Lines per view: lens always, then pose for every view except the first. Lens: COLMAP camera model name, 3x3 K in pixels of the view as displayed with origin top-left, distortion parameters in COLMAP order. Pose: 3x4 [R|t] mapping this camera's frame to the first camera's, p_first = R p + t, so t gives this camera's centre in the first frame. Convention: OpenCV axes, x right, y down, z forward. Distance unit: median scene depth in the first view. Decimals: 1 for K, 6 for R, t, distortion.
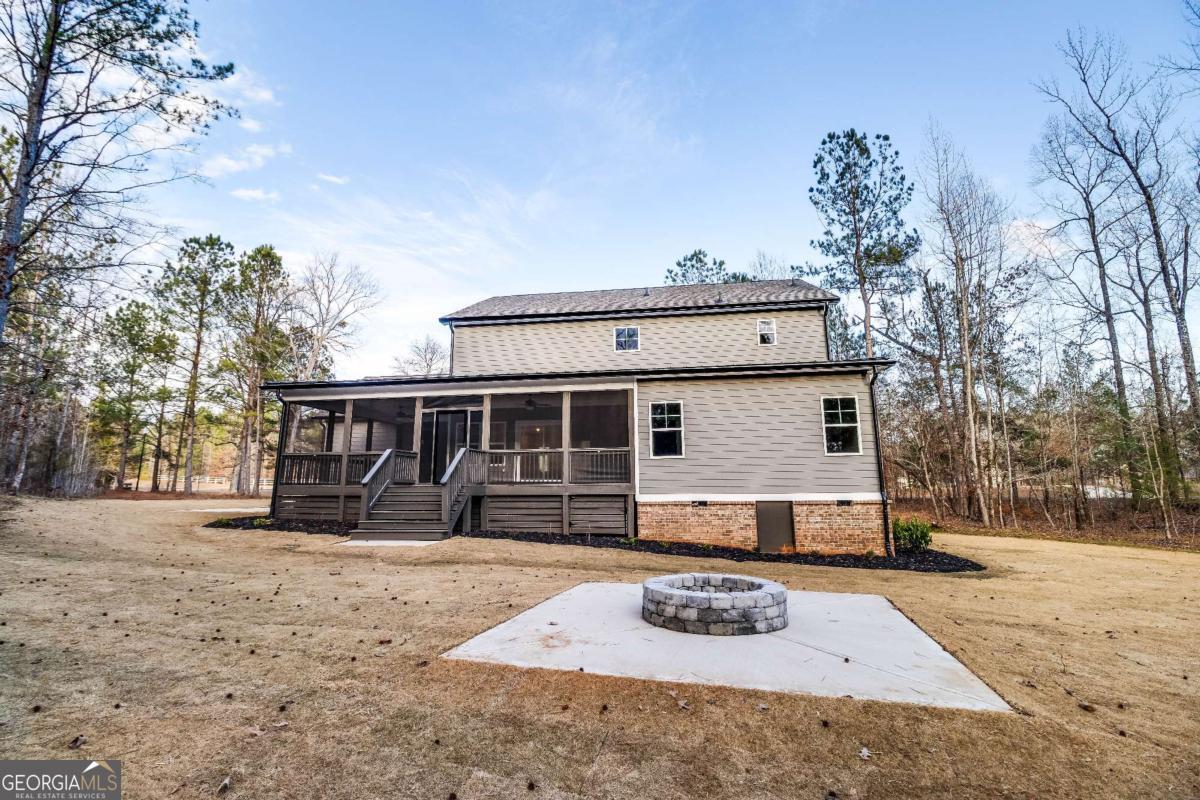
lens RADIAL K [[554.0, 0, 599.0], [0, 554.0, 389.6], [0, 0, 1]] dist [-0.001391, -0.010428]
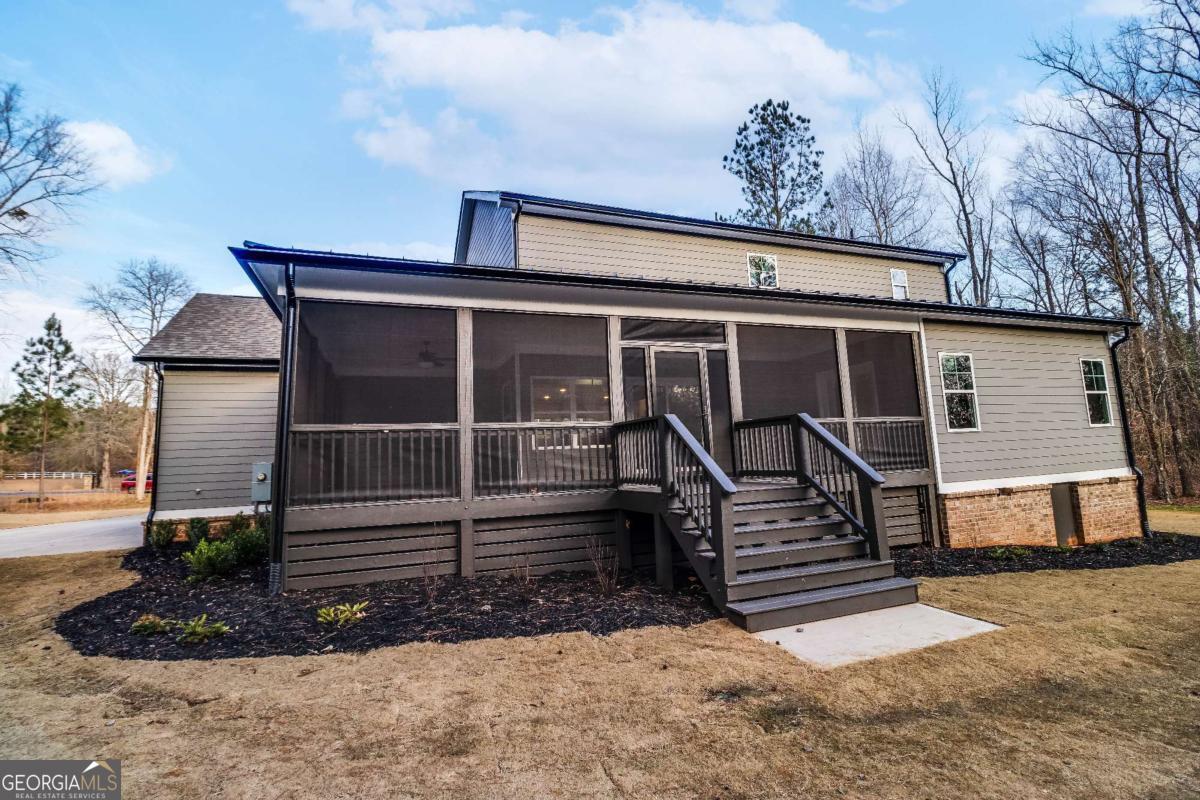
lens RADIAL K [[535.0, 0, 568.4], [0, 535.0, 399.5], [0, 0, 1]] dist [-0.000293, -0.000091]
pose [[0.875278, 0.023111, 0.483067, -0.653390], [-0.048005, 0.998076, 0.039230, 0.079026], [-0.481231, -0.057527, 0.874704, 0.634525]]
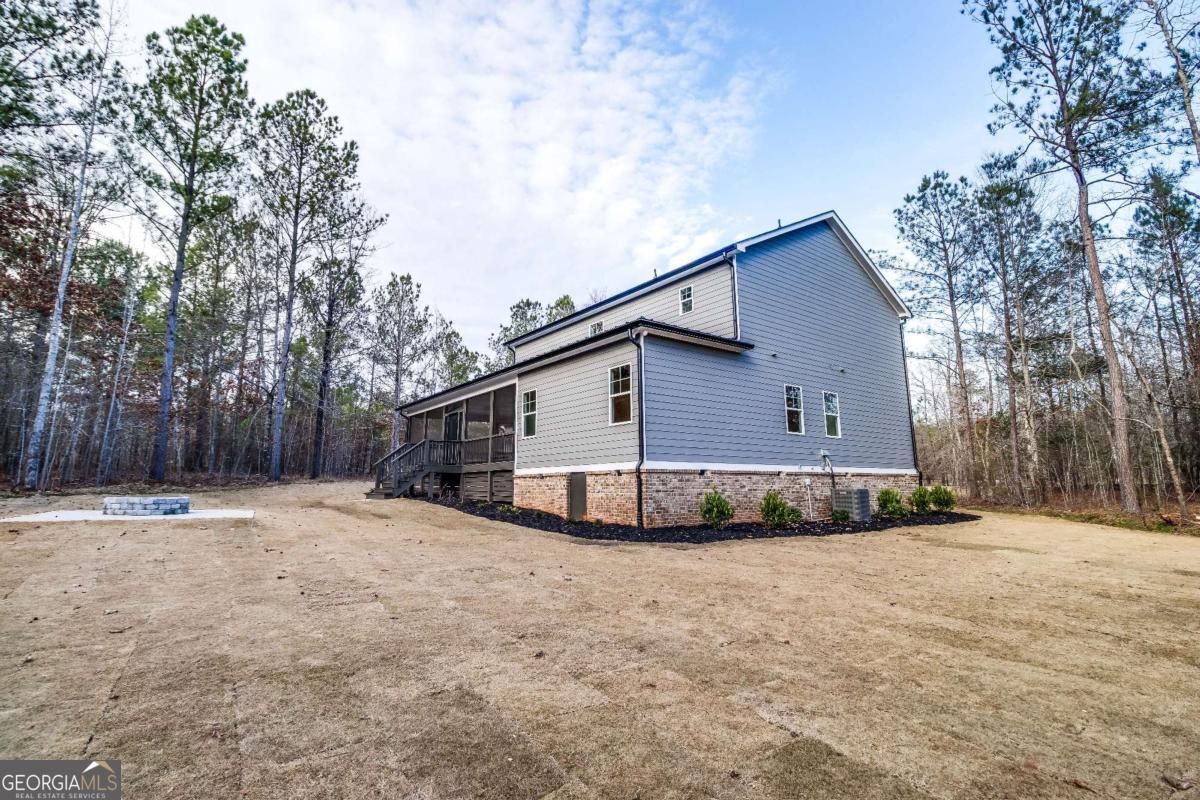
lens RADIAL K [[554.0, 0, 599.0], [0, 554.0, 389.6], [0, 0, 1]] dist [-0.001391, -0.010428]
pose [[0.718566, -0.117414, -0.685476, 1.032631], [0.120205, 0.991779, -0.043872, 0.090441], [0.684992, -0.050873, 0.726773, 0.249667]]
